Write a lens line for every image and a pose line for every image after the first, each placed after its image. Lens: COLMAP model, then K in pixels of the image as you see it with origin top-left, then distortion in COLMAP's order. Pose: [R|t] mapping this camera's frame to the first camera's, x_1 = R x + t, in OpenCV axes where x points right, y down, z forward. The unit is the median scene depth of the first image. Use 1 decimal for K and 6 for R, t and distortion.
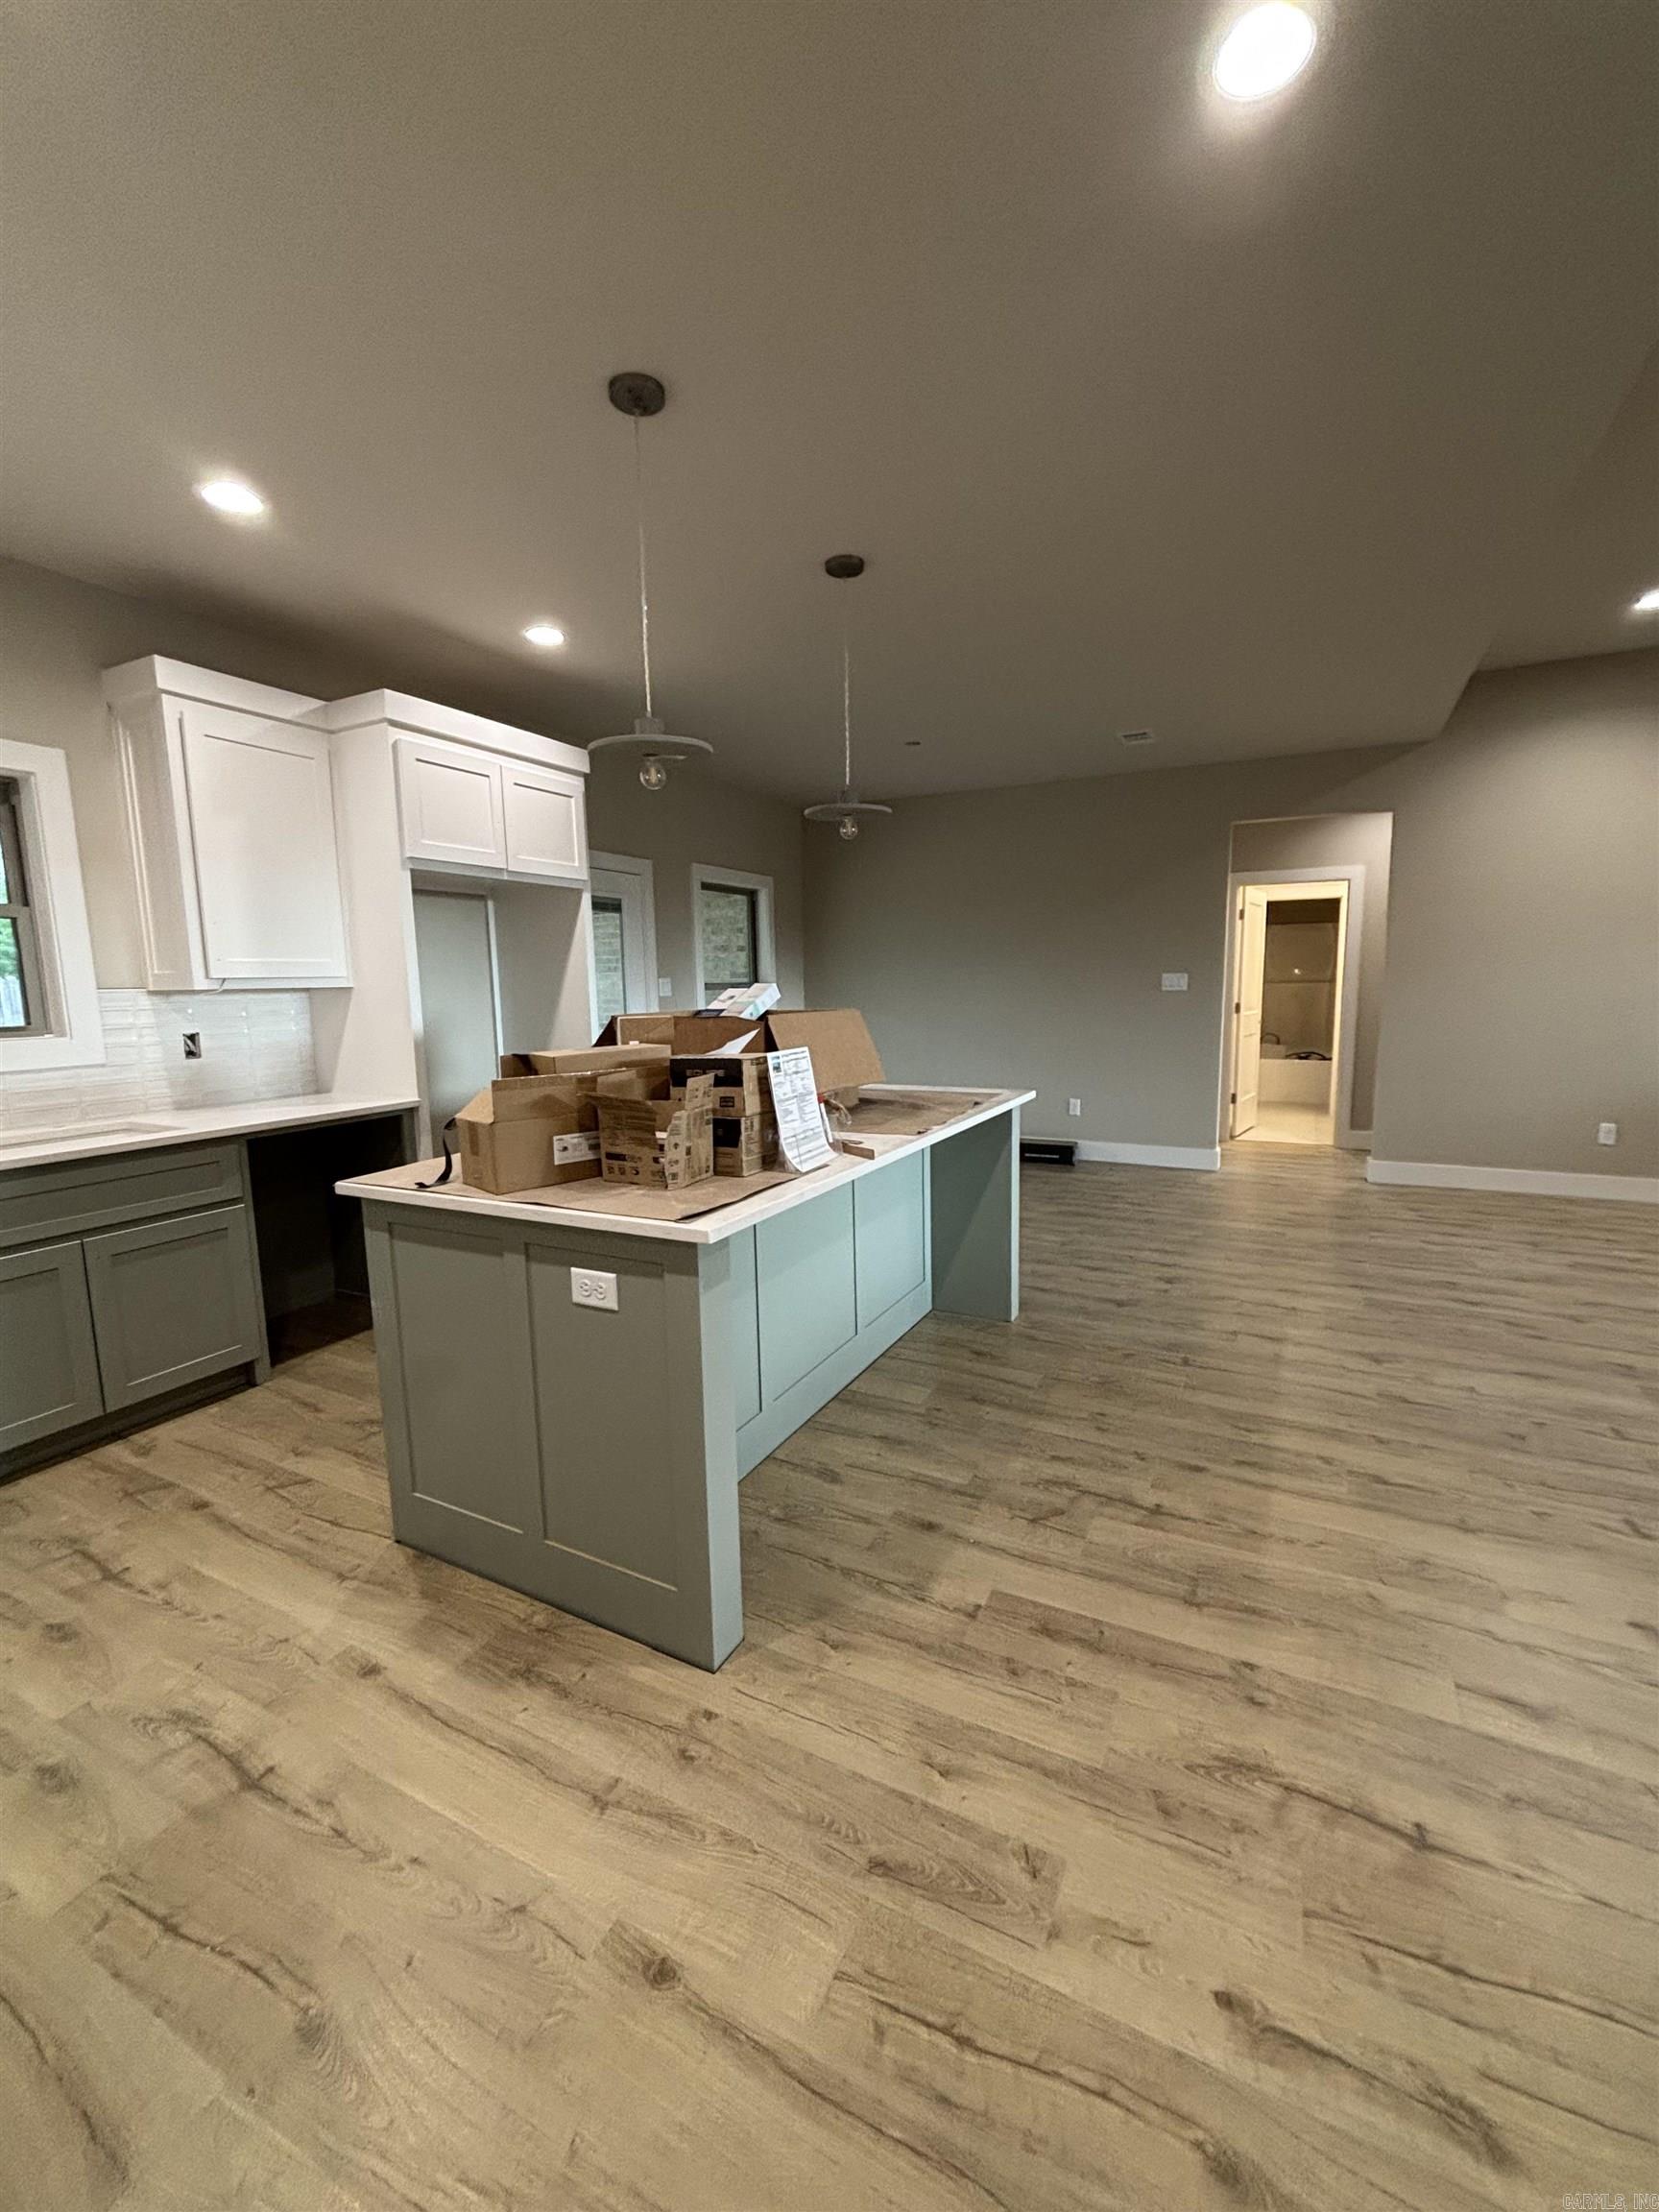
lens RADIAL K [[909.6, 0, 835.5], [0, 909.6, 1101.8], [0, 0, 1]] dist [-0.003298, 0.000525]
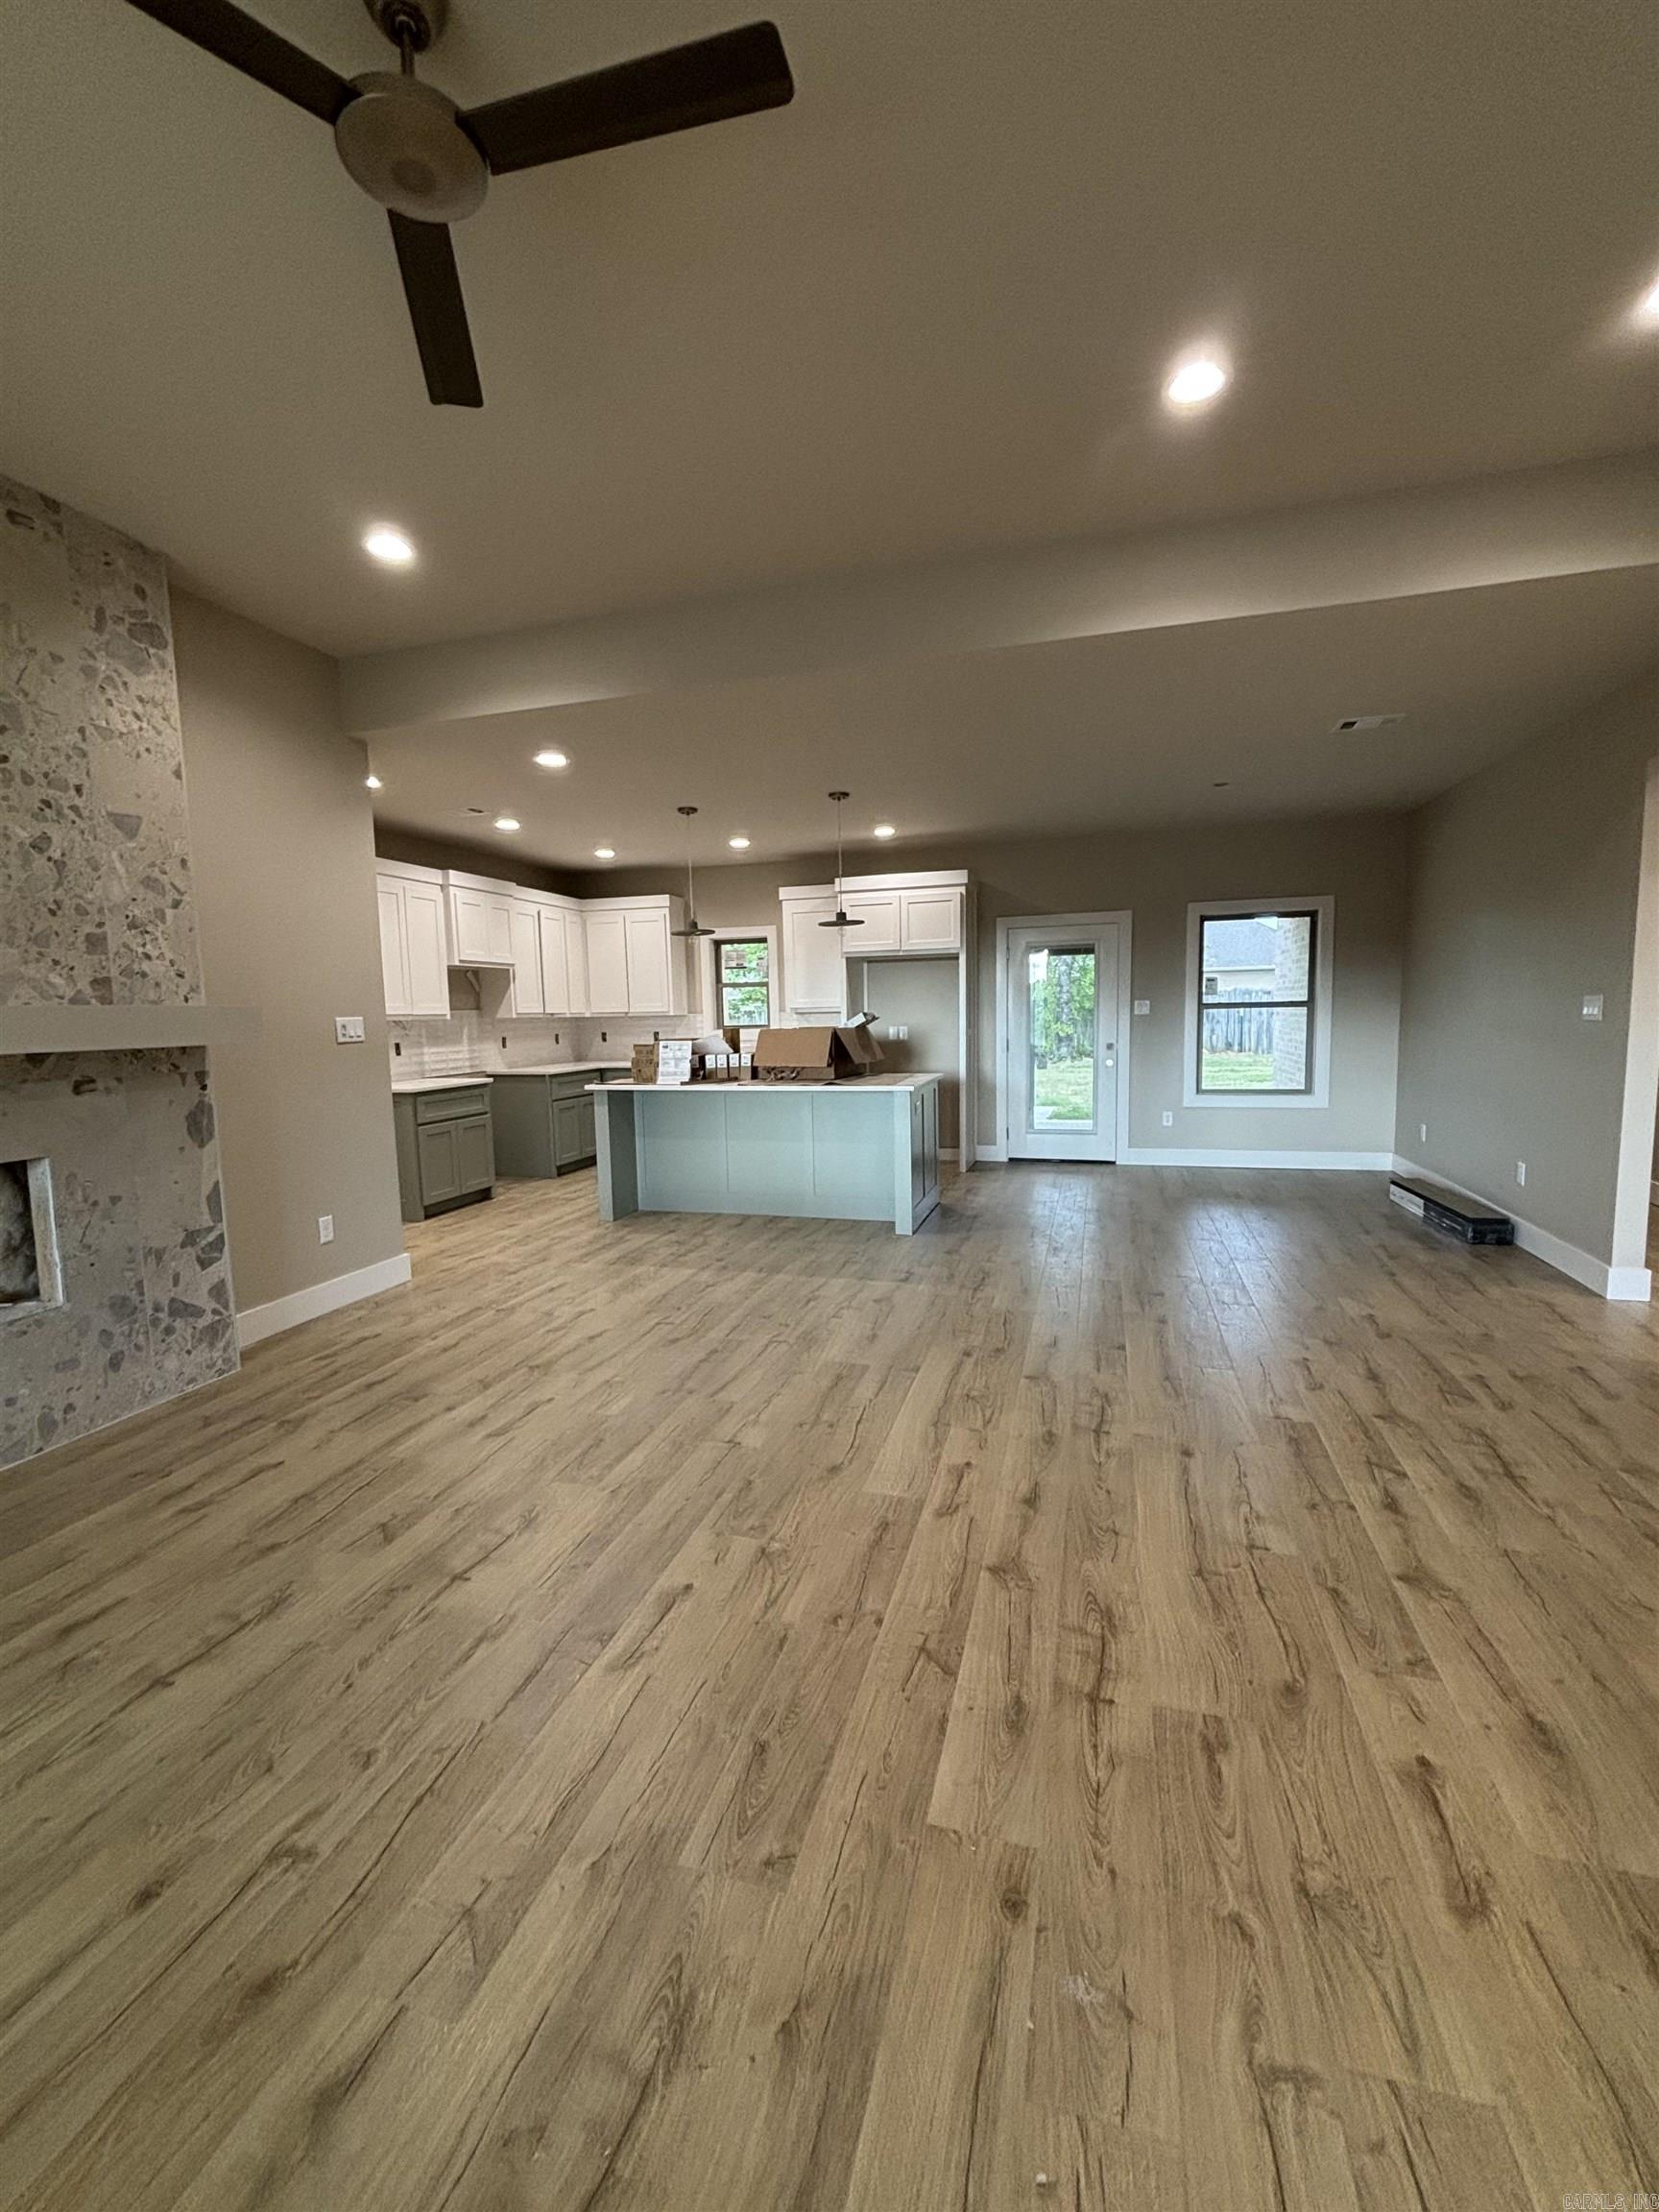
lens RADIAL K [[909.6, 0, 835.5], [0, 909.6, 1101.8], [0, 0, 1]] dist [-0.003298, 0.000525]
pose [[0.188819, 0.110933, -0.975726, 2.359908], [-0.112103, 0.989539, 0.090810, -0.151138], [0.975592, 0.092235, 0.199279, 0.822452]]
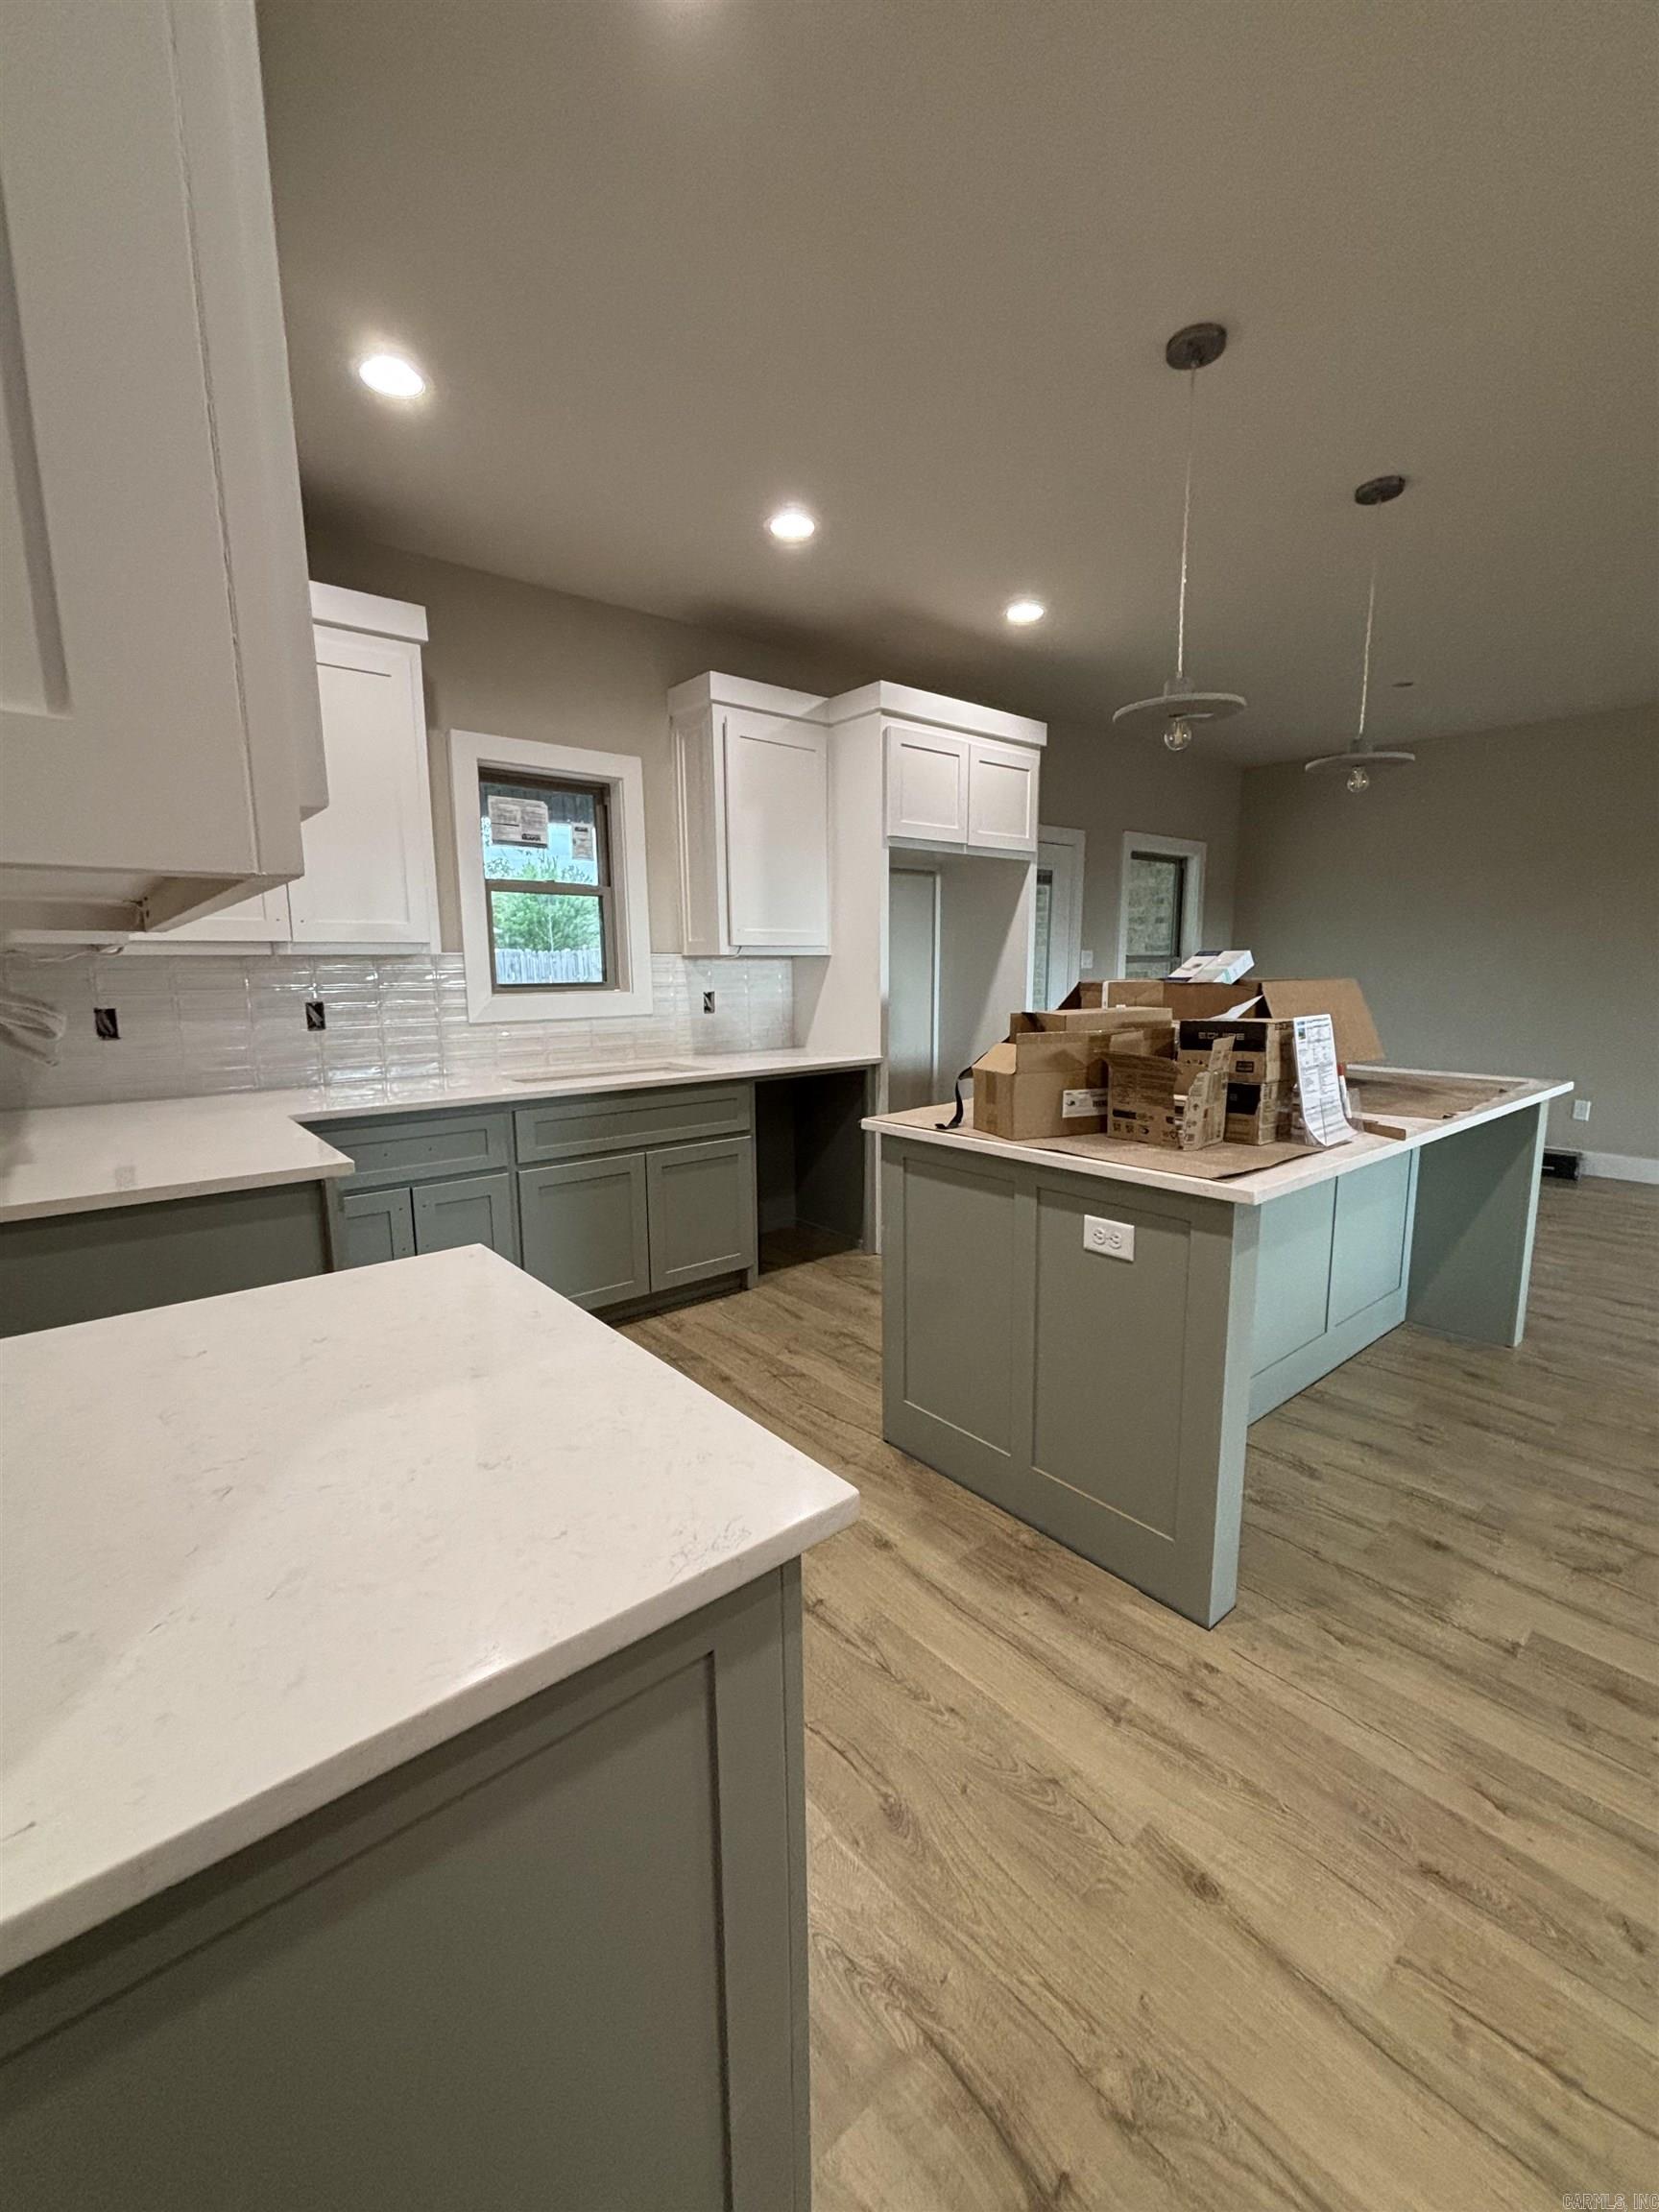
lens RADIAL K [[909.6, 0, 835.5], [0, 909.6, 1101.8], [0, 0, 1]] dist [-0.003298, 0.000525]
pose [[0.921706, 0.068909, -0.381720, -0.125578], [-0.059661, 0.997568, 0.036024, 0.024026], [0.383274, -0.010430, 0.923576, -0.060057]]
